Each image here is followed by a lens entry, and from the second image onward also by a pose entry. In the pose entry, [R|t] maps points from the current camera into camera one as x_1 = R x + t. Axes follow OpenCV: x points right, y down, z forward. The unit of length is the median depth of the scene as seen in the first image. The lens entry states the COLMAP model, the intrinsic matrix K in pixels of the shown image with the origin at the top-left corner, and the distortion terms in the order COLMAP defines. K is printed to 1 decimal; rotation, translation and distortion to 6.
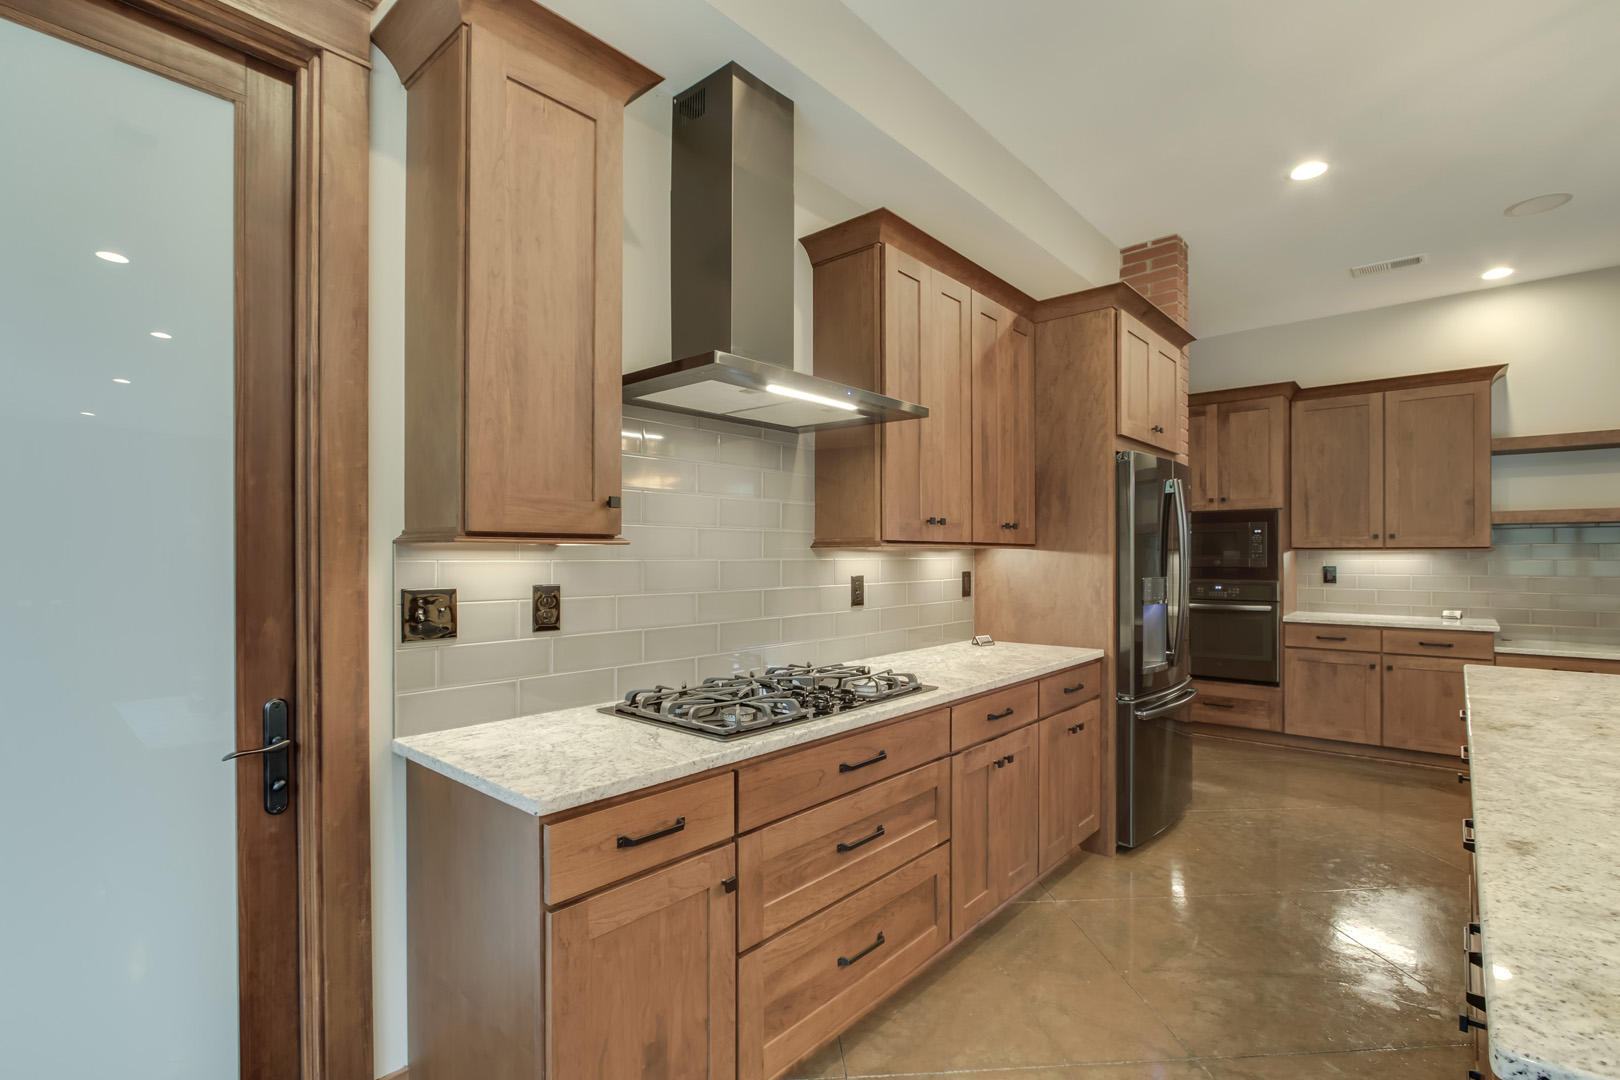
lens RADIAL K [[746.8, 0, 804.3], [0, 746.8, 556.1], [0, 0, 1]] dist [-0.015687, 0.004510]
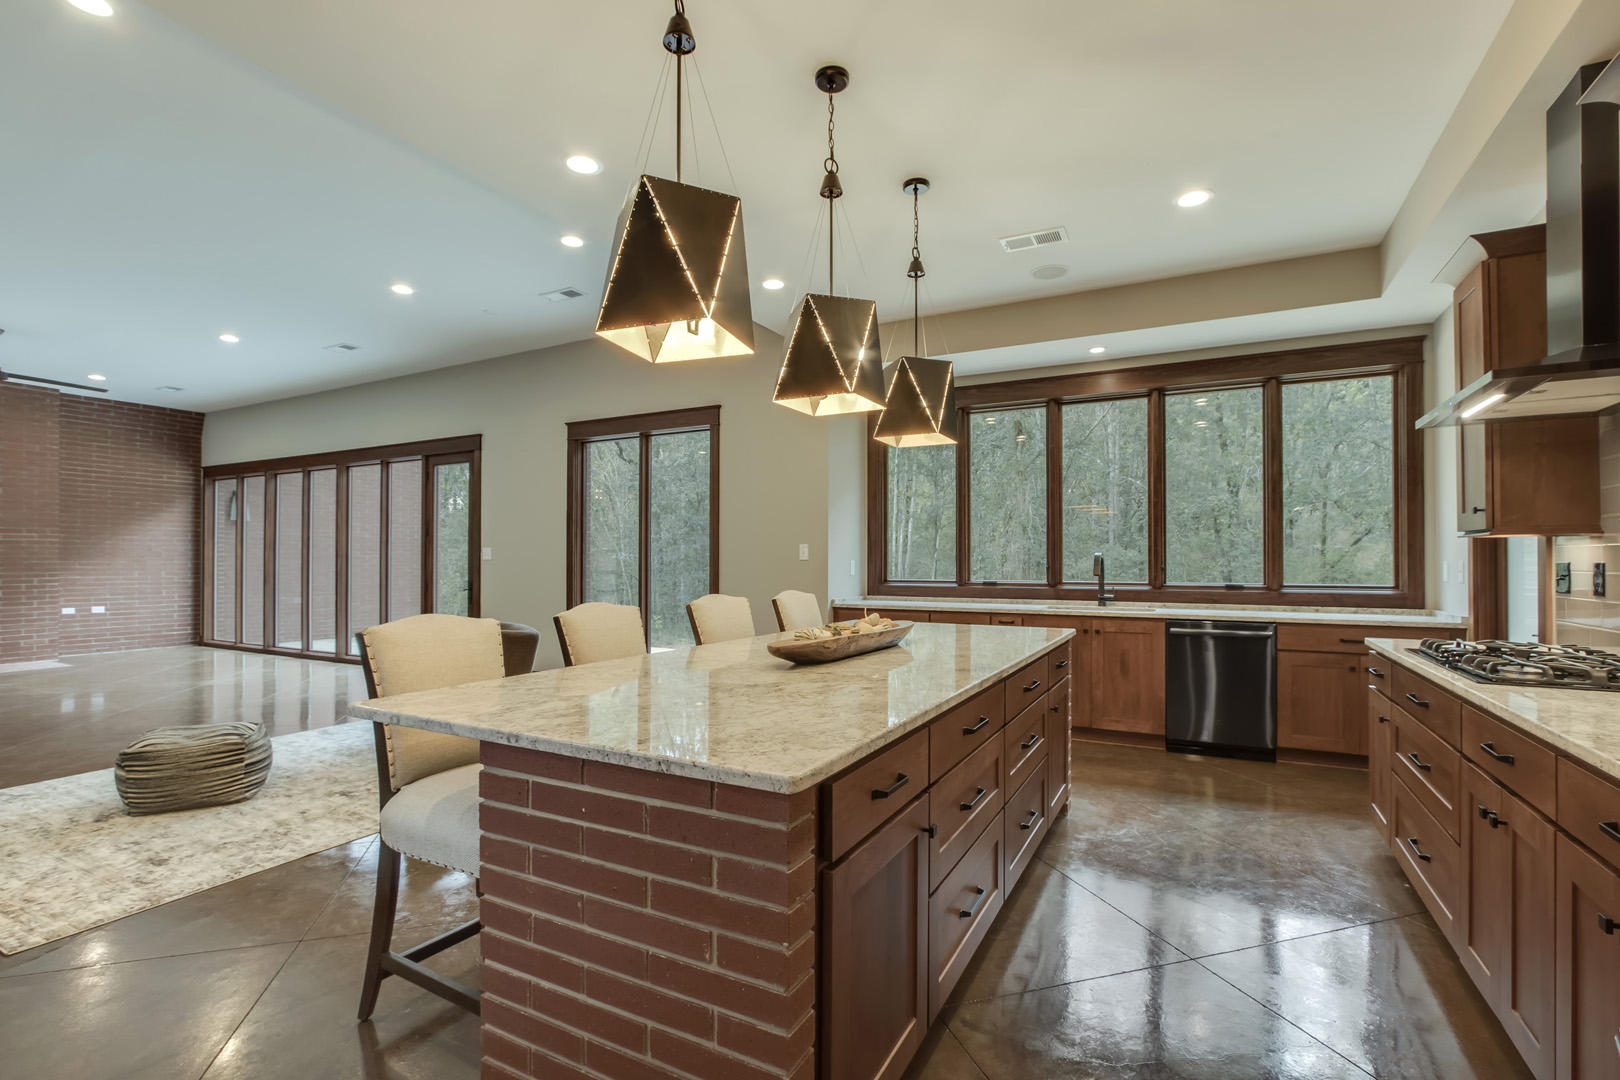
lens RADIAL K [[746.8, 0, 802.6], [0, 746.8, 555.5], [0, 0, 1]] dist [-0.015687, 0.004510]
pose [[-0.974816, -0.001062, -0.223008, 0.748890], [0.000160, 0.999985, -0.005462, 0.016862], [0.223010, -0.005360, -0.974801, 1.079530]]
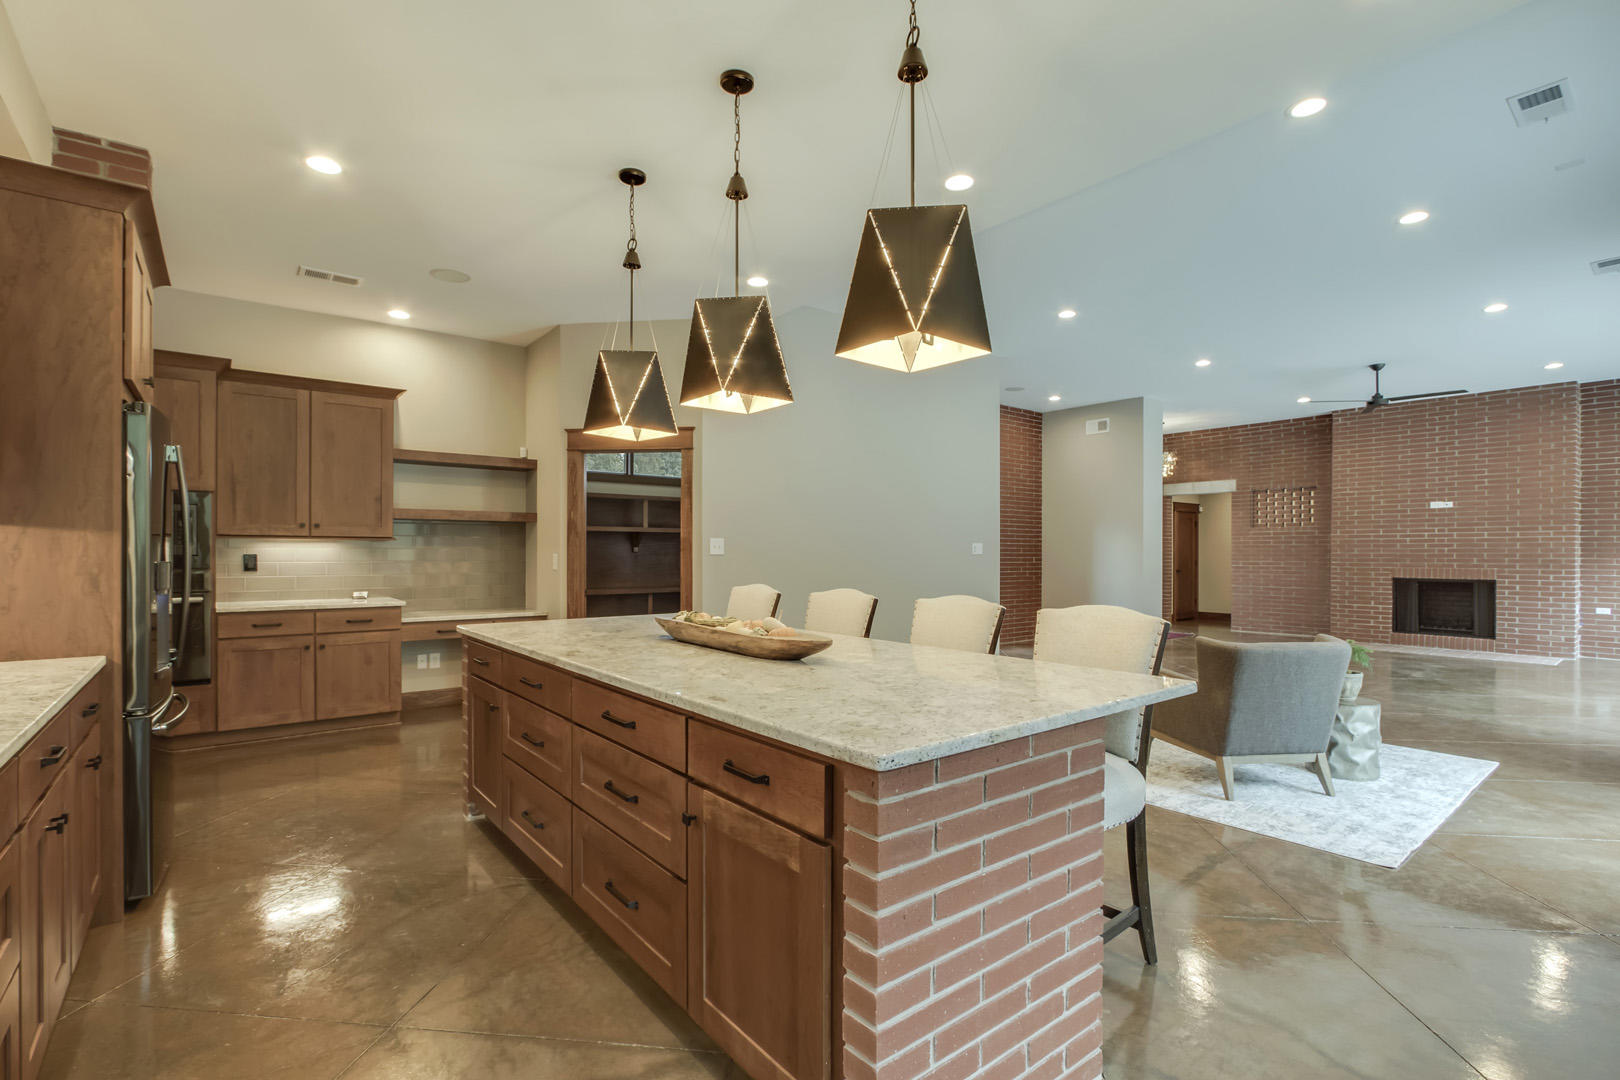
lens RADIAL K [[746.8, 0, 806.3], [0, 746.8, 557.0], [0, 0, 1]] dist [-0.015687, 0.004510]
pose [[0.178514, -0.003008, 0.983933, -0.193893], [-0.002891, 0.999989, 0.003582, 0.017148], [-0.983933, -0.003484, 0.178503, 0.139315]]
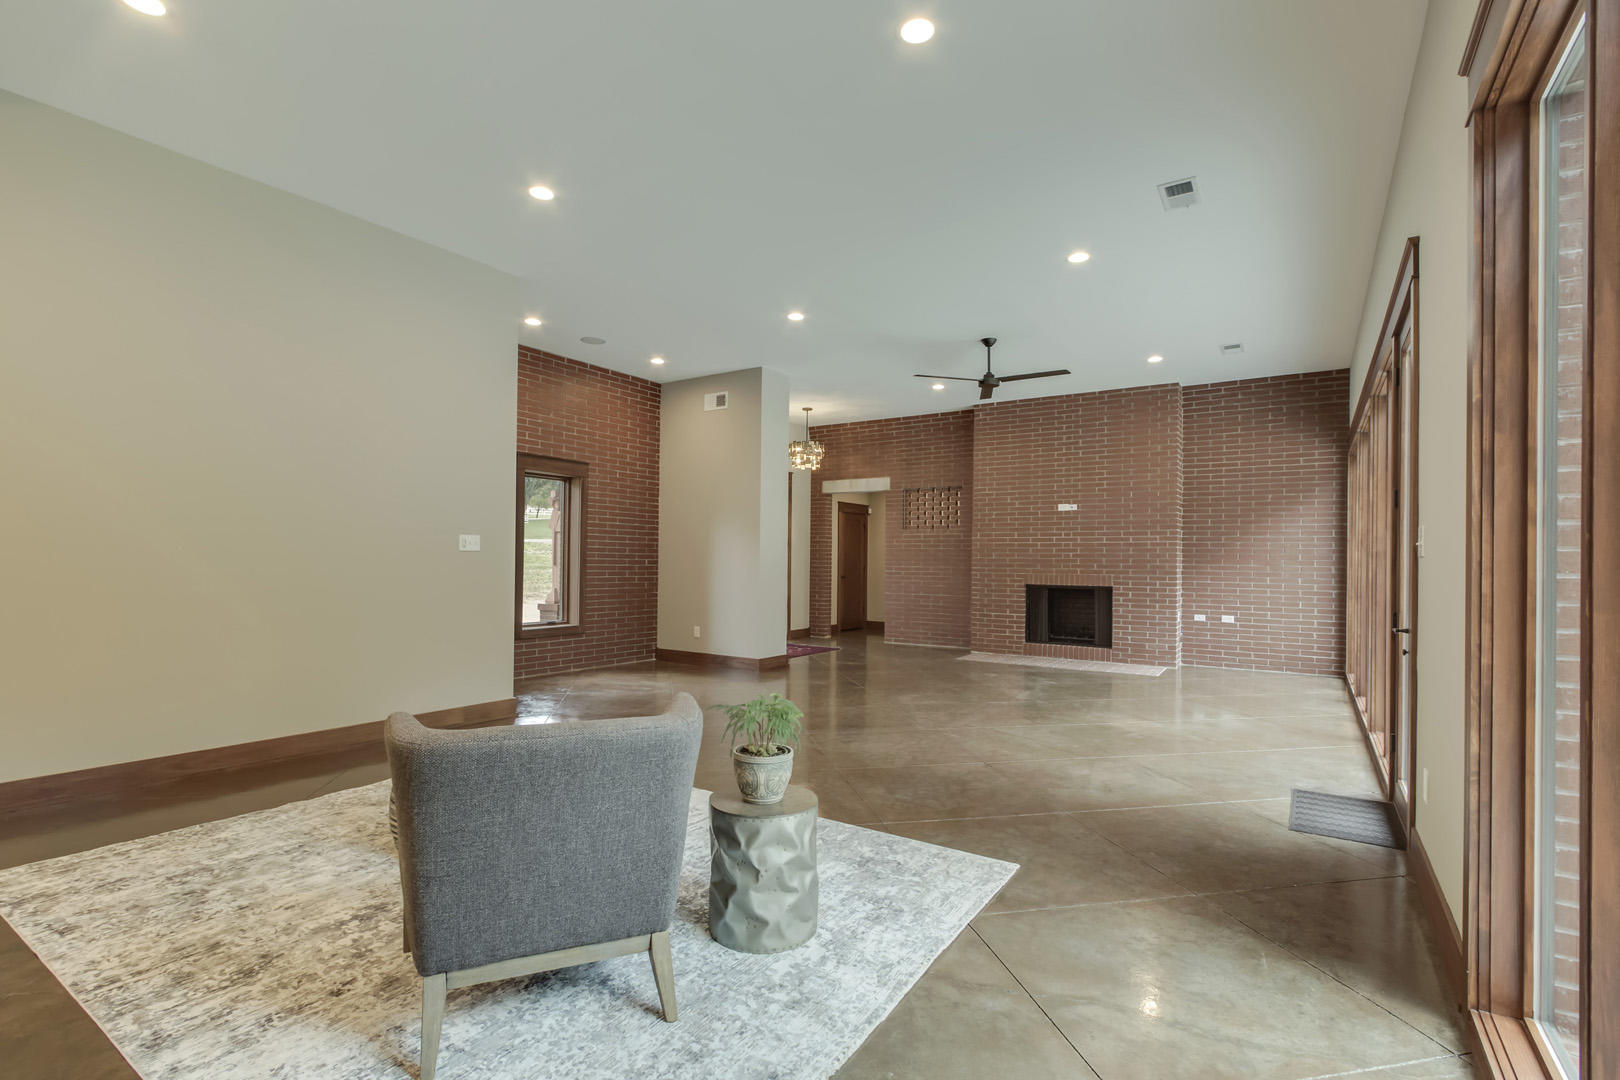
lens RADIAL K [[746.8, 0, 806.9], [0, 746.8, 560.2], [0, 0, 1]] dist [-0.015687, 0.004510]
pose [[-0.129359, 0.001237, 0.991597, 0.434147], [-0.011445, 0.999931, -0.002740, 0.030041], [-0.991532, -0.011703, -0.129336, -0.431552]]
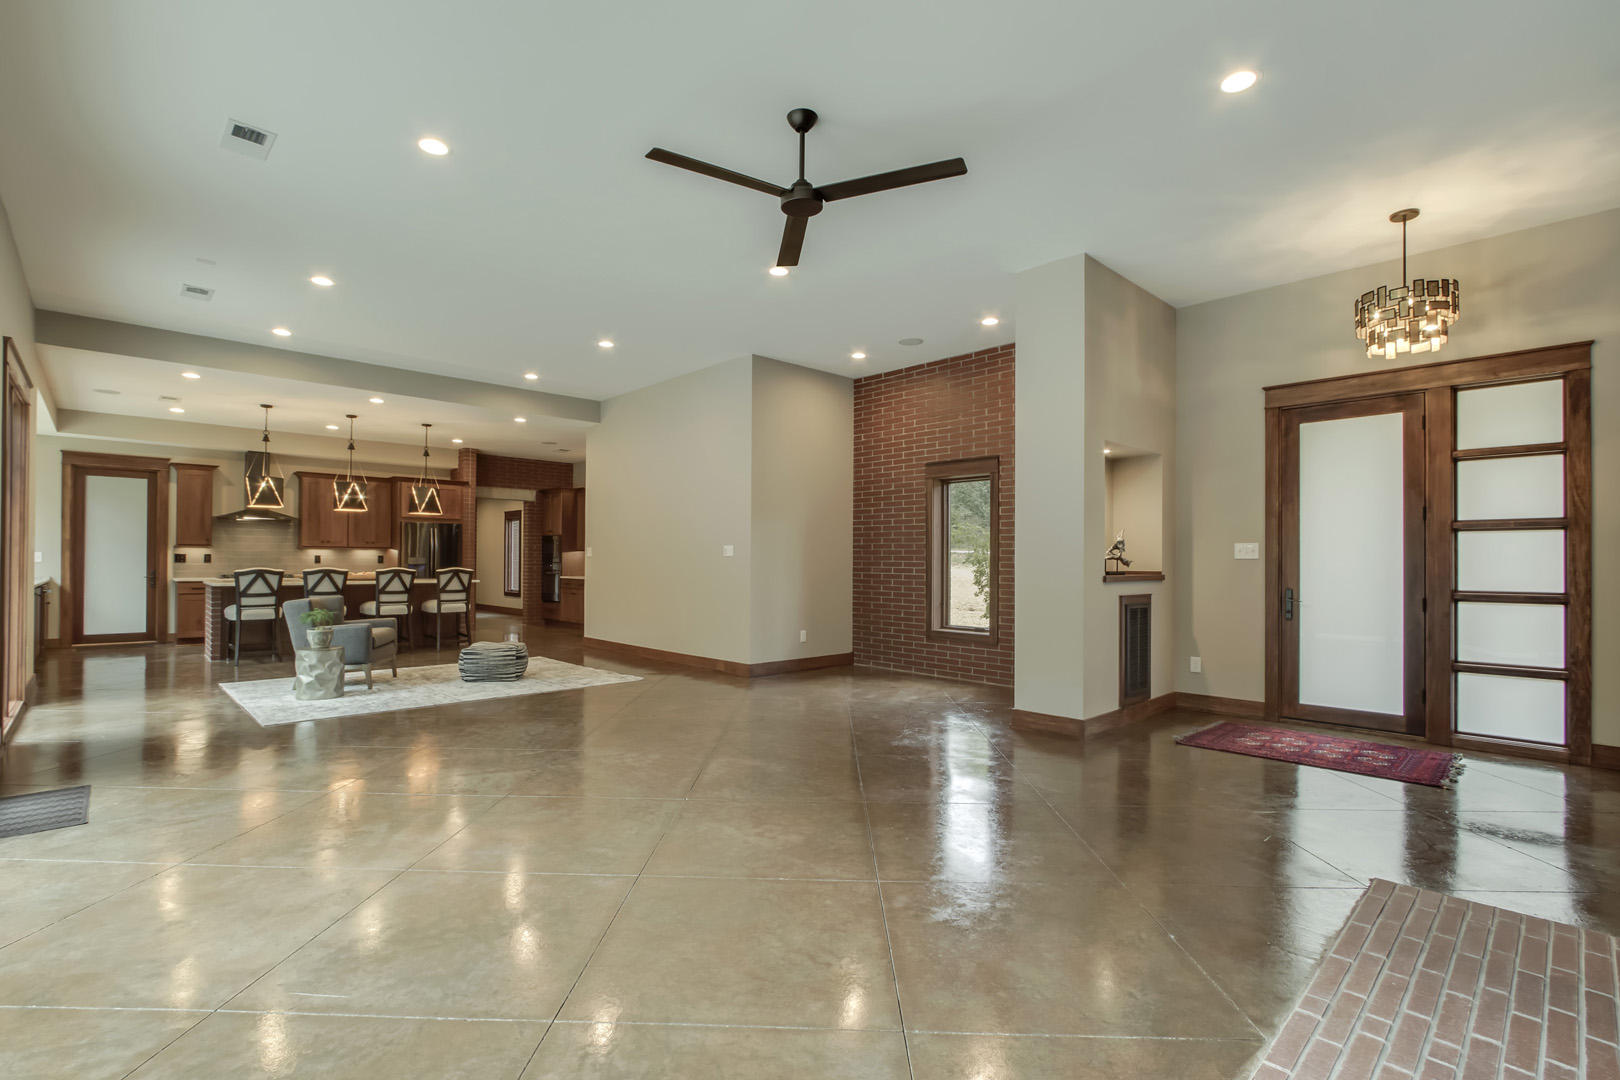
lens RADIAL K [[746.8, 0, 800.4], [0, 746.8, 559.4], [0, 0, 1]] dist [-0.015687, 0.004510]
pose [[0.995391, 0.008518, -0.095525, 2.390820], [-0.008813, 0.999958, -0.002661, 0.028606], [0.095498, 0.003491, 0.995424, -2.113576]]
